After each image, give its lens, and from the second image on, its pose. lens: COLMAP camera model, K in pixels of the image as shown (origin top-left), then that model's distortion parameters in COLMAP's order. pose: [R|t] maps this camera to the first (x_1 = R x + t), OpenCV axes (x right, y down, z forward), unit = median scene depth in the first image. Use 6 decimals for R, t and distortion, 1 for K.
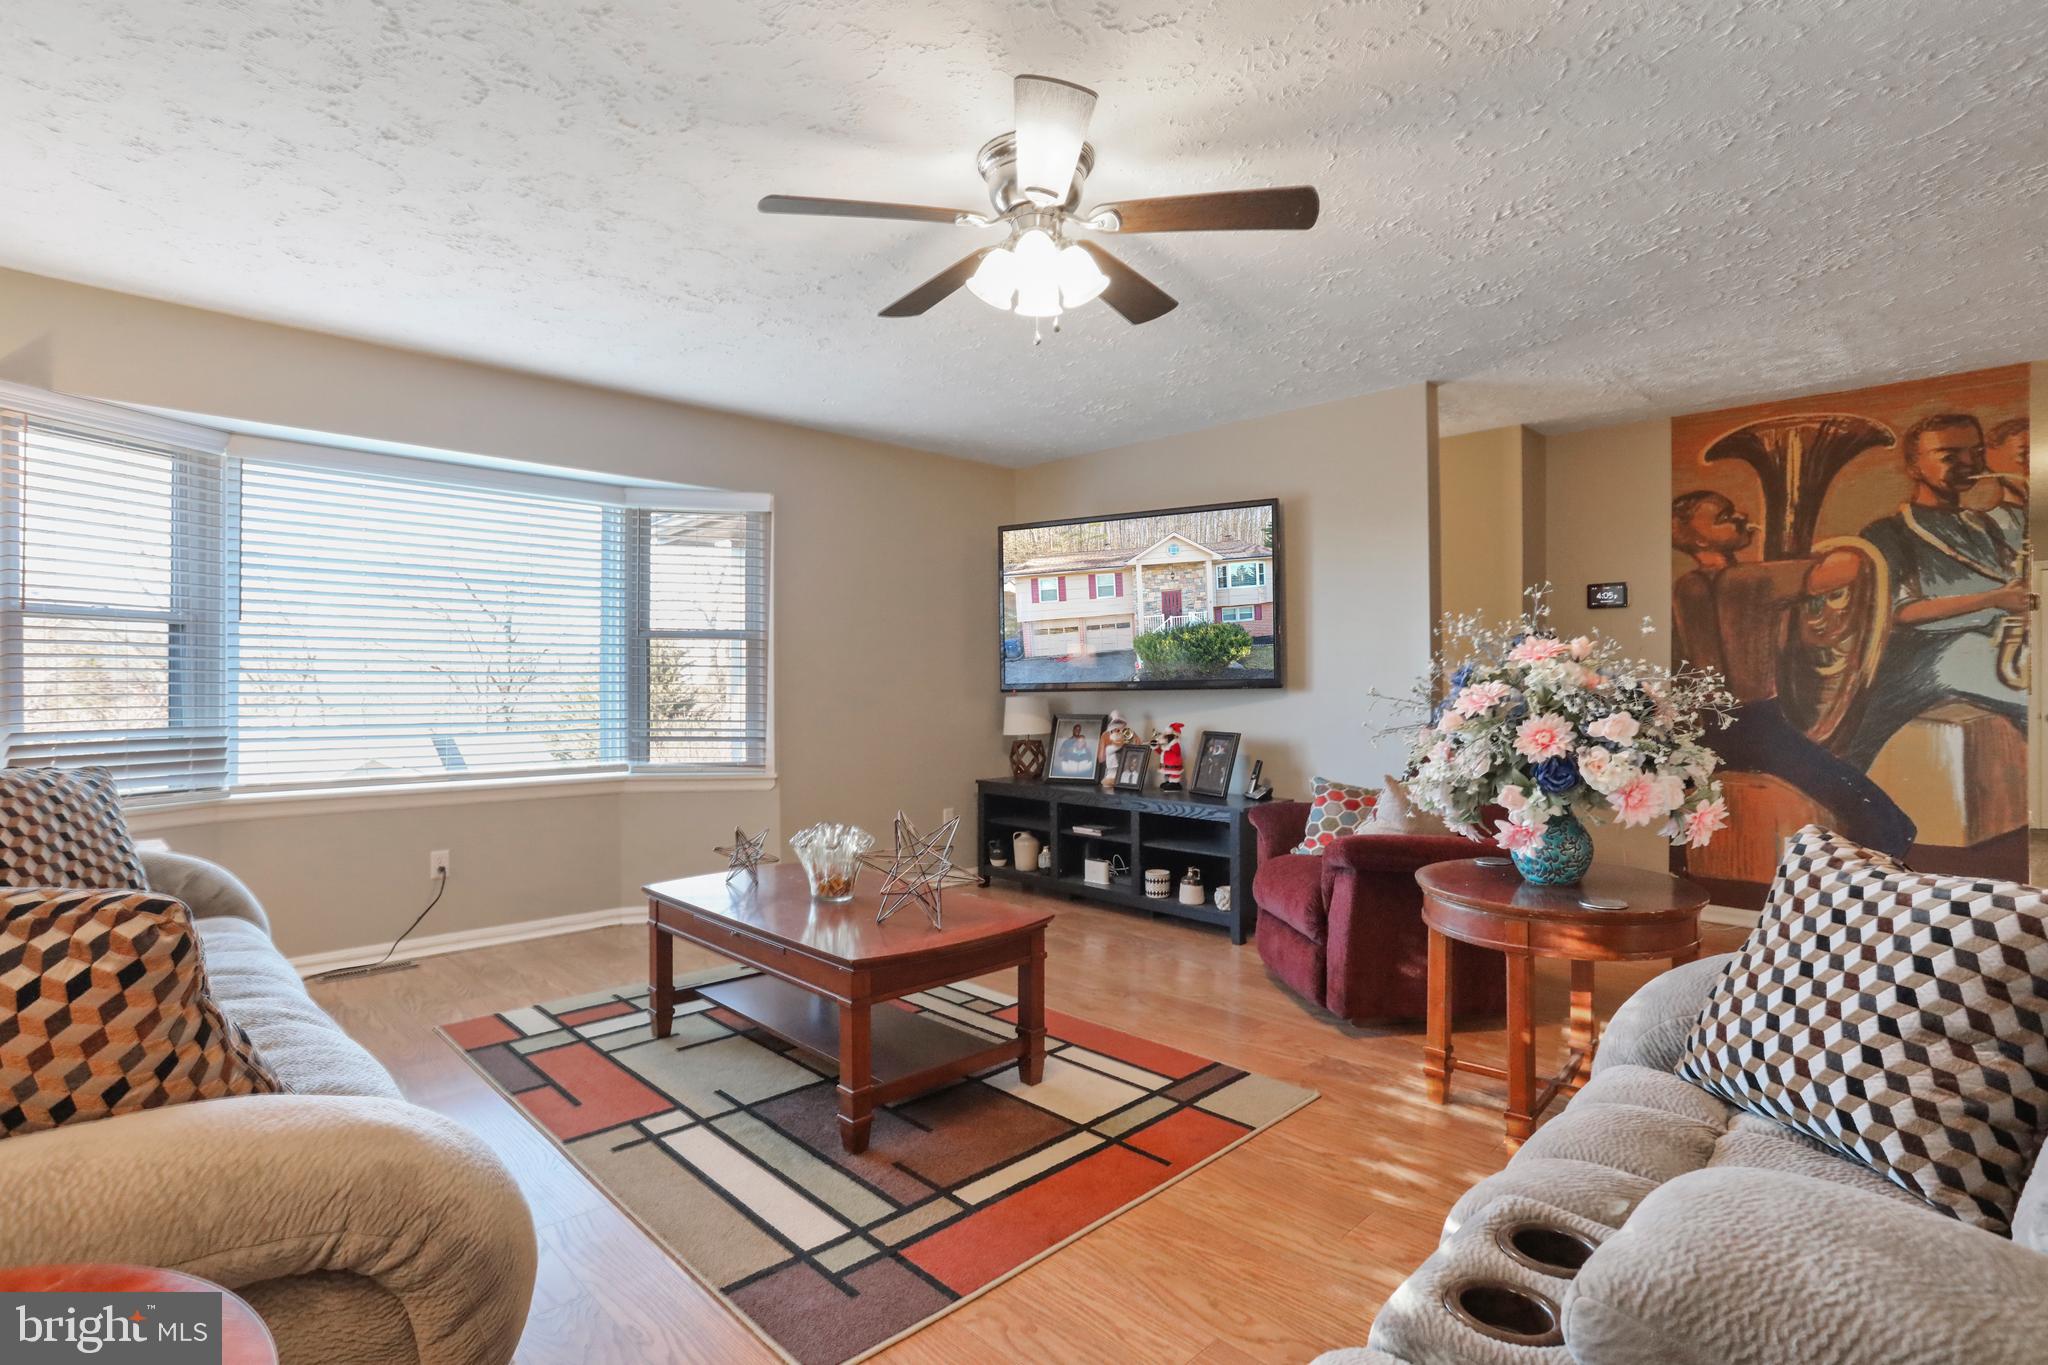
lens RADIAL K [[993.0, 0, 1024.0], [0, 993.0, 682.5], [0, 0, 1]] dist [-0.000946, -0.000118]
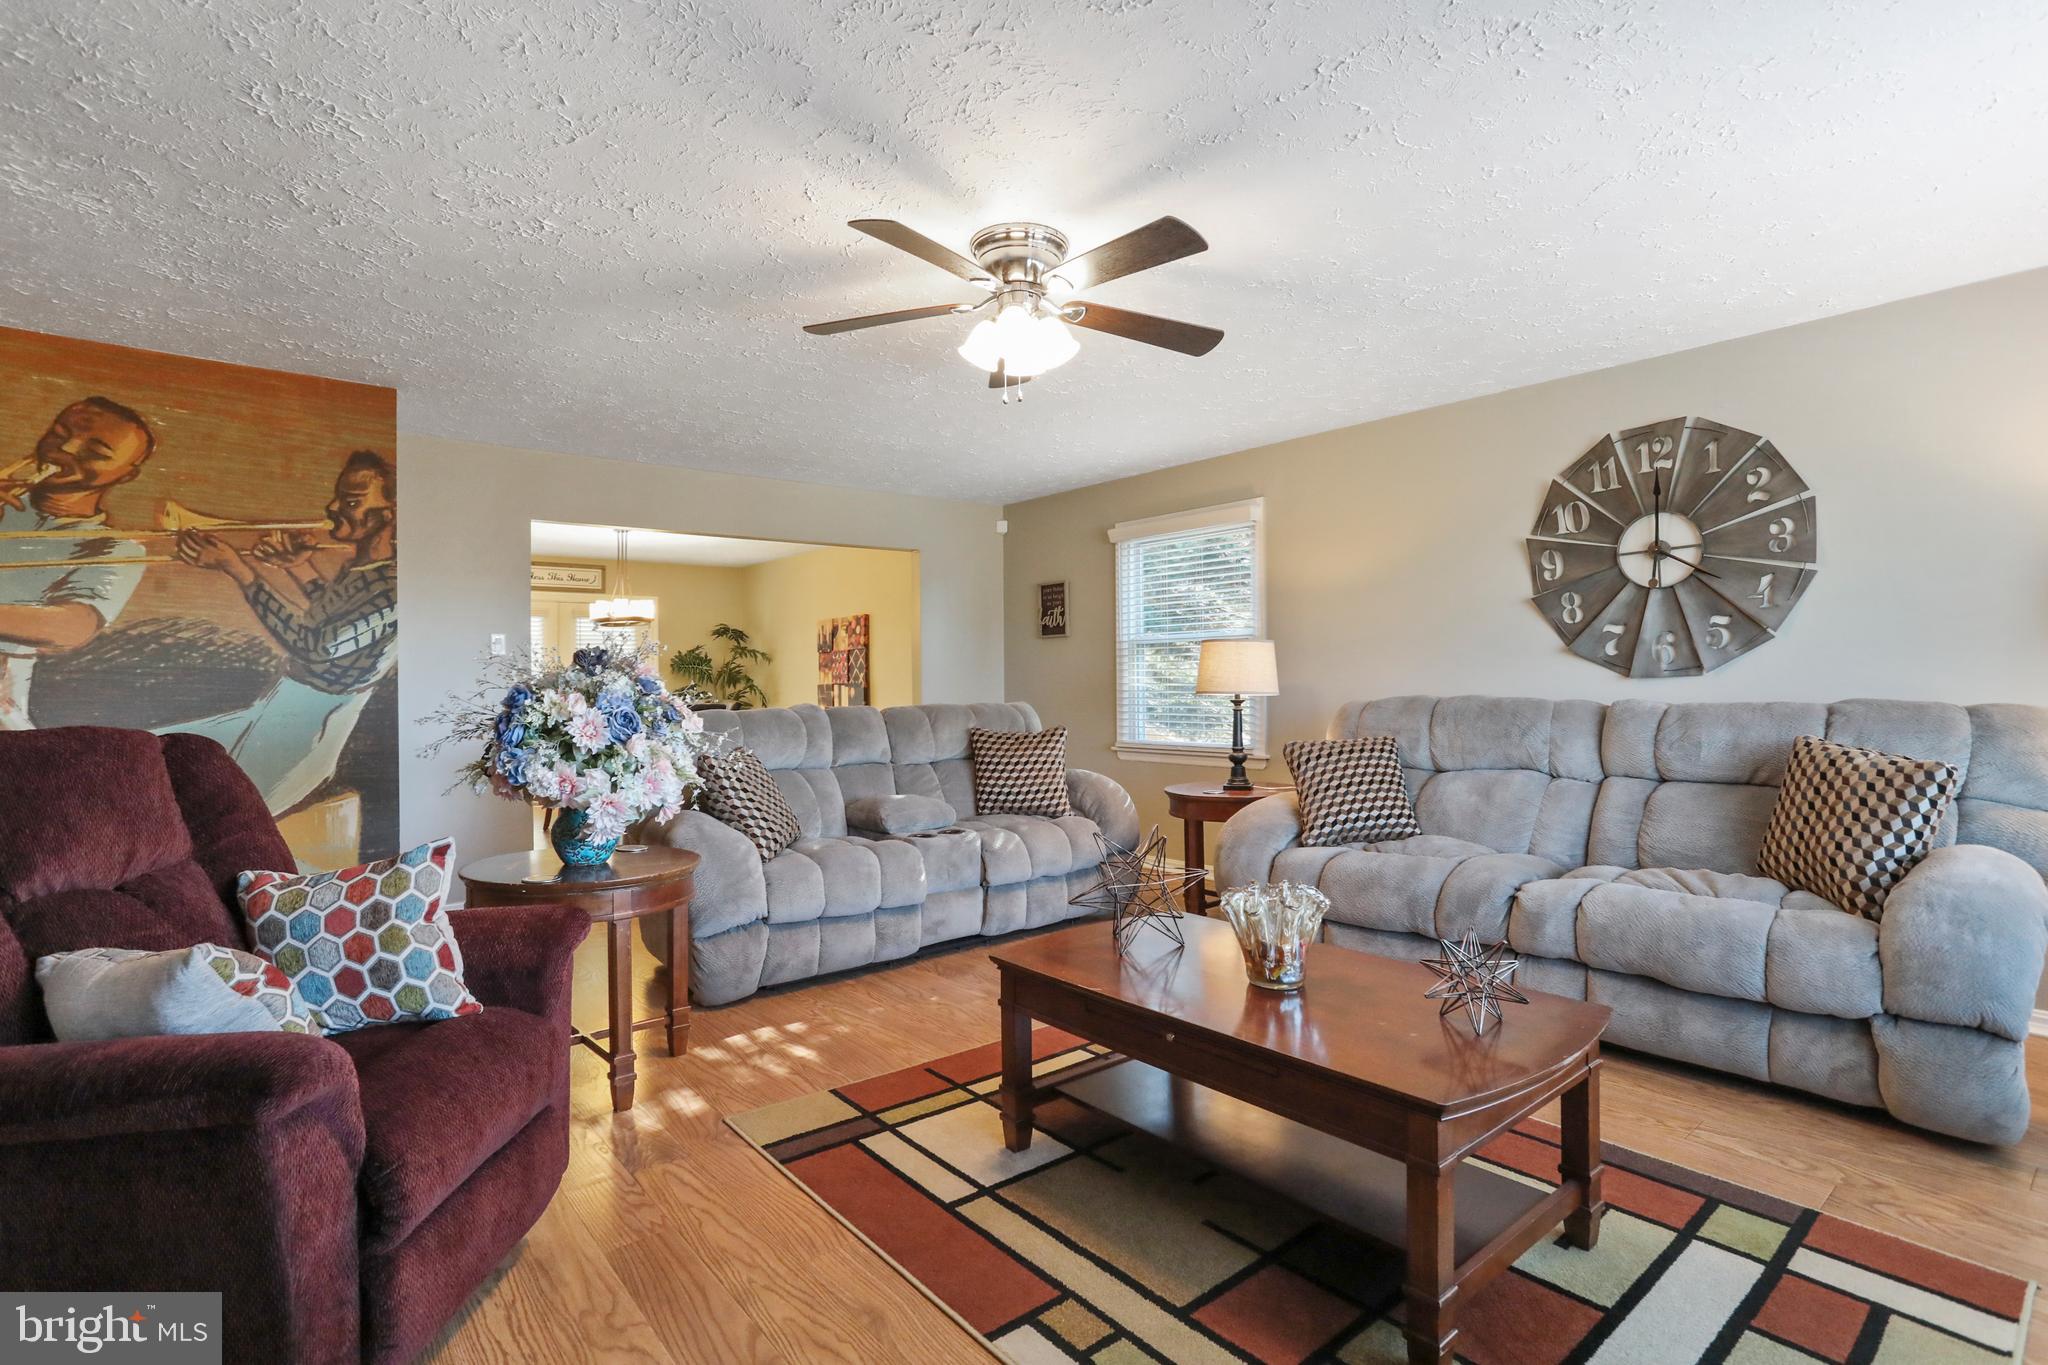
lens RADIAL K [[993.0, 0, 1024.0], [0, 993.0, 682.5], [0, 0, 1]] dist [-0.000946, -0.000118]
pose [[-0.995776, 0.010230, 0.091248, -0.078127], [0.009798, 0.999939, -0.005179, -0.000932], [-0.091295, -0.004263, -0.995815, 1.782722]]
